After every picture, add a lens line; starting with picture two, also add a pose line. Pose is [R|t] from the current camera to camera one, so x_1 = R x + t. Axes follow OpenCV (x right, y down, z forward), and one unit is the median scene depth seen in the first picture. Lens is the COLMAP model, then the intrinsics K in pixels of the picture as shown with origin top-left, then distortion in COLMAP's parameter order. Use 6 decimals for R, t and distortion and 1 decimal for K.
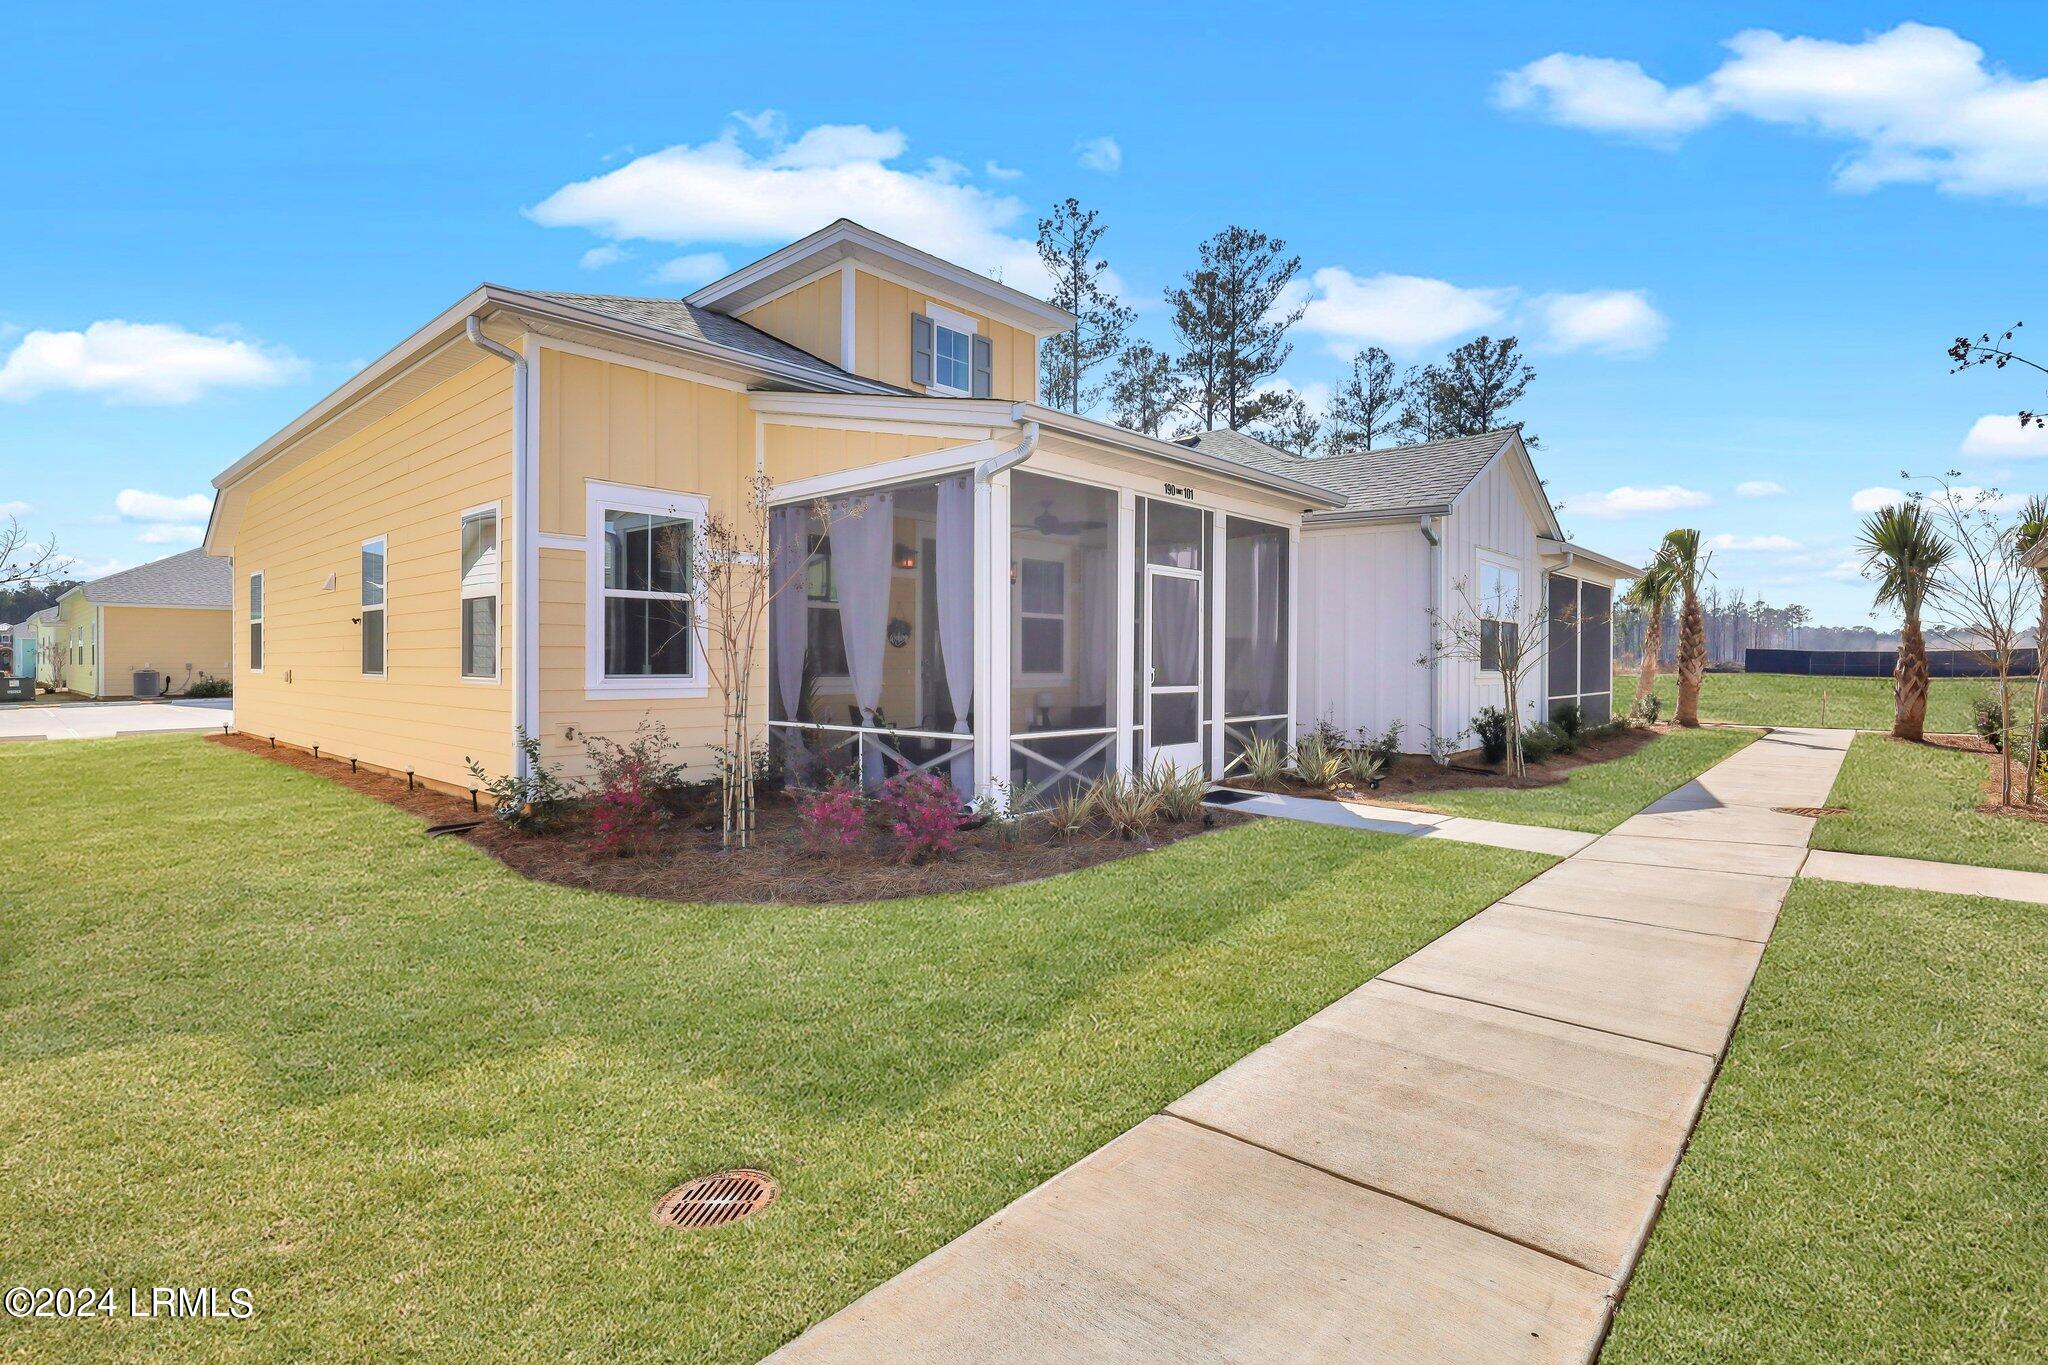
lens RADIAL K [[998.3, 0, 1030.9], [0, 998.3, 681.1], [0, 0, 1]] dist [0.012993, -0.000103]
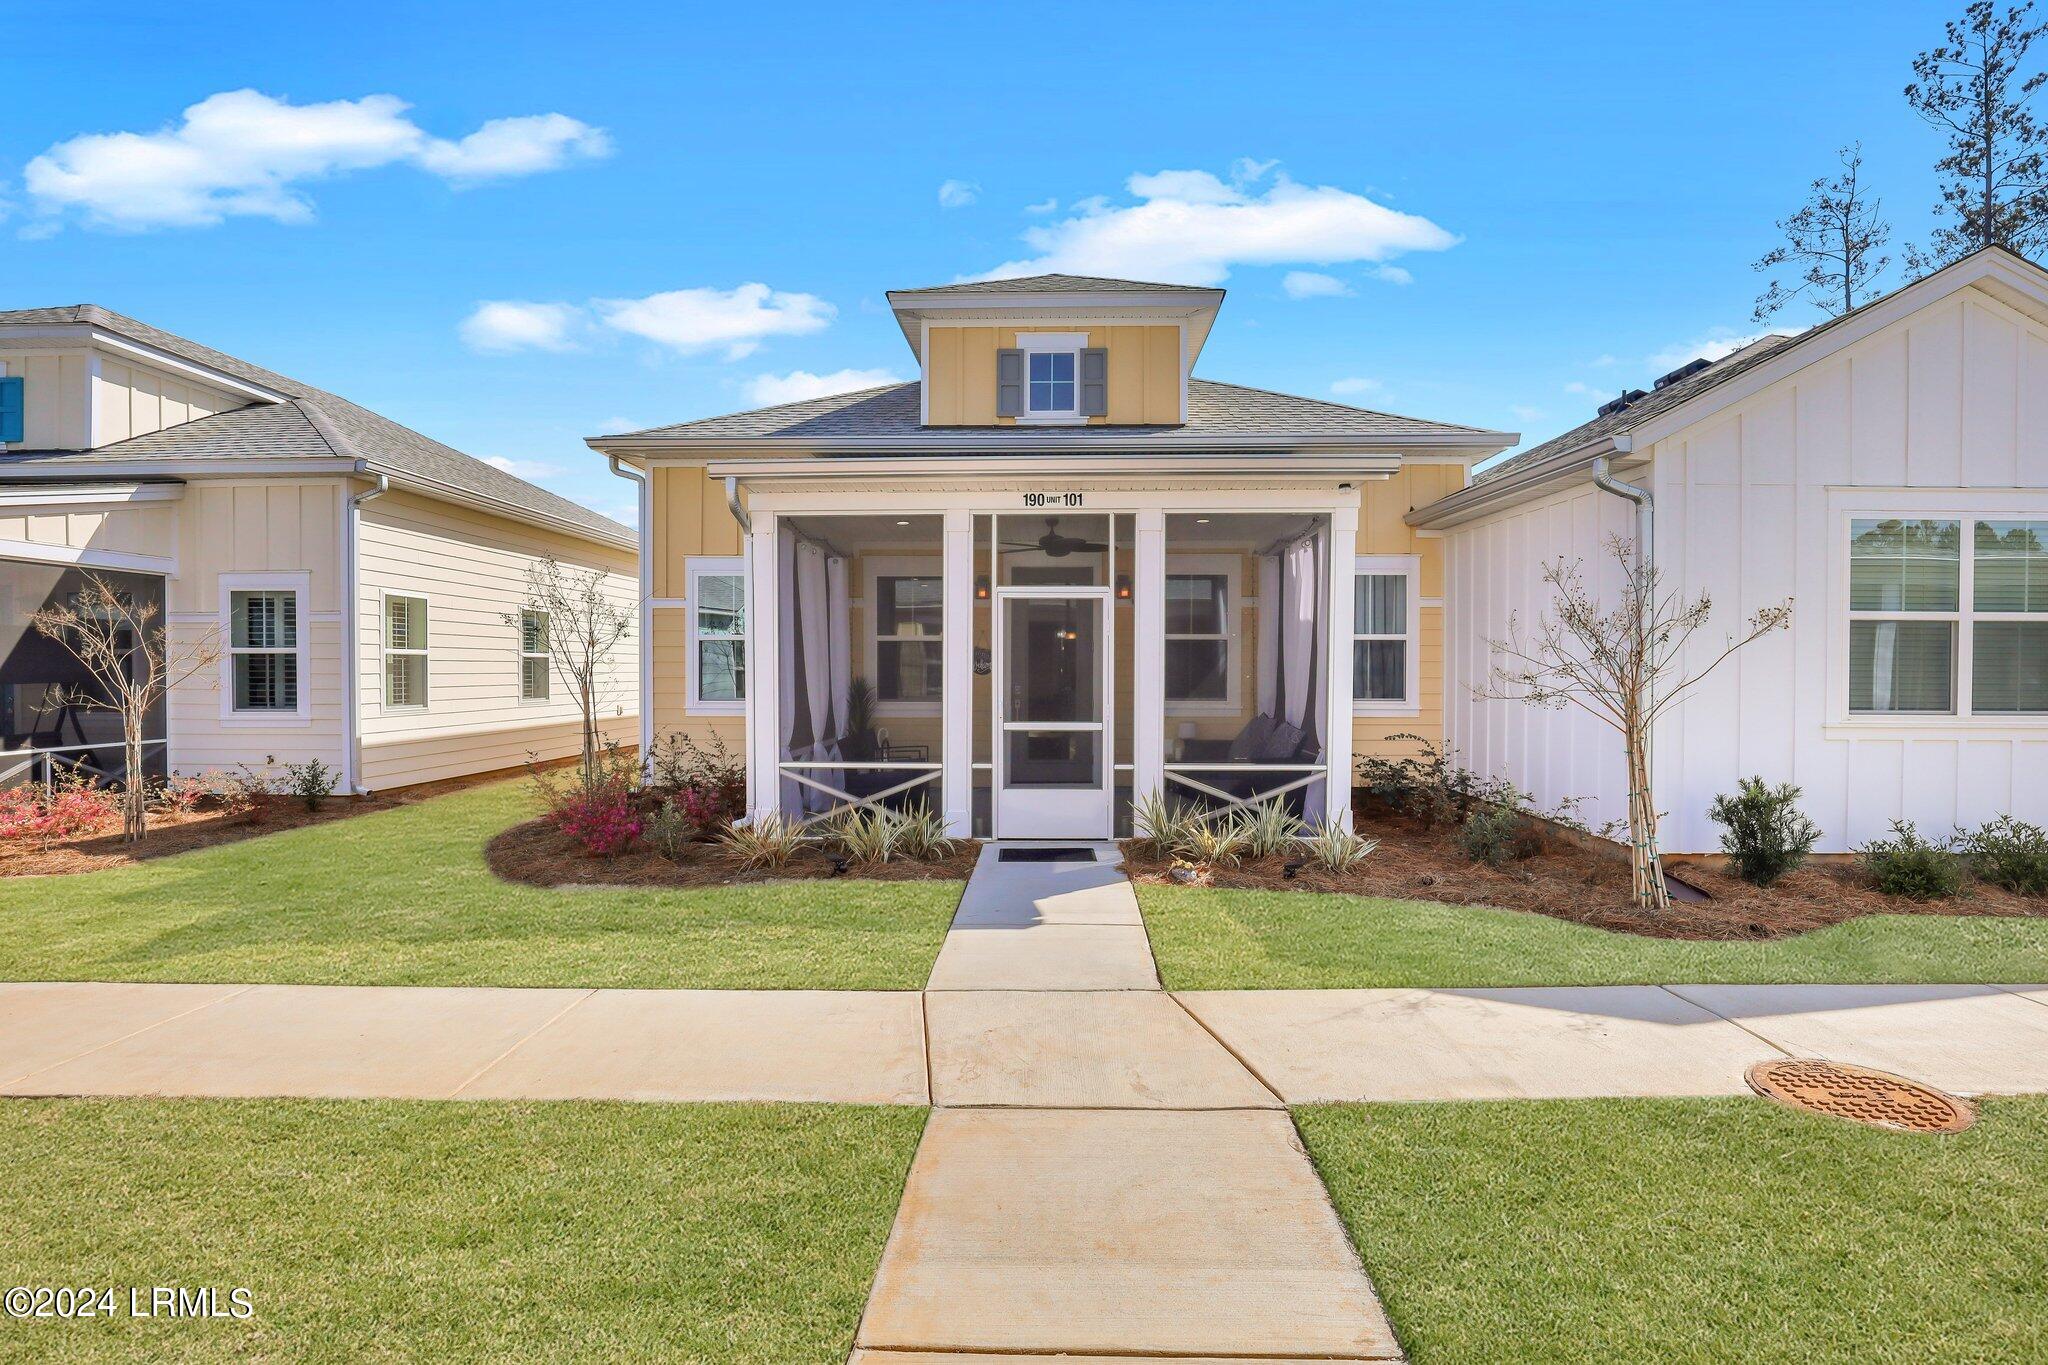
lens RADIAL K [[998.3, 0, 1027.7], [0, 998.3, 682.7], [0, 0, 1]] dist [0.012993, -0.000103]
pose [[0.665115, 0.007755, -0.746701, 0.711712], [-0.018576, 0.999808, -0.006163, -0.021335], [0.746510, 0.017970, 0.665132, 0.367020]]
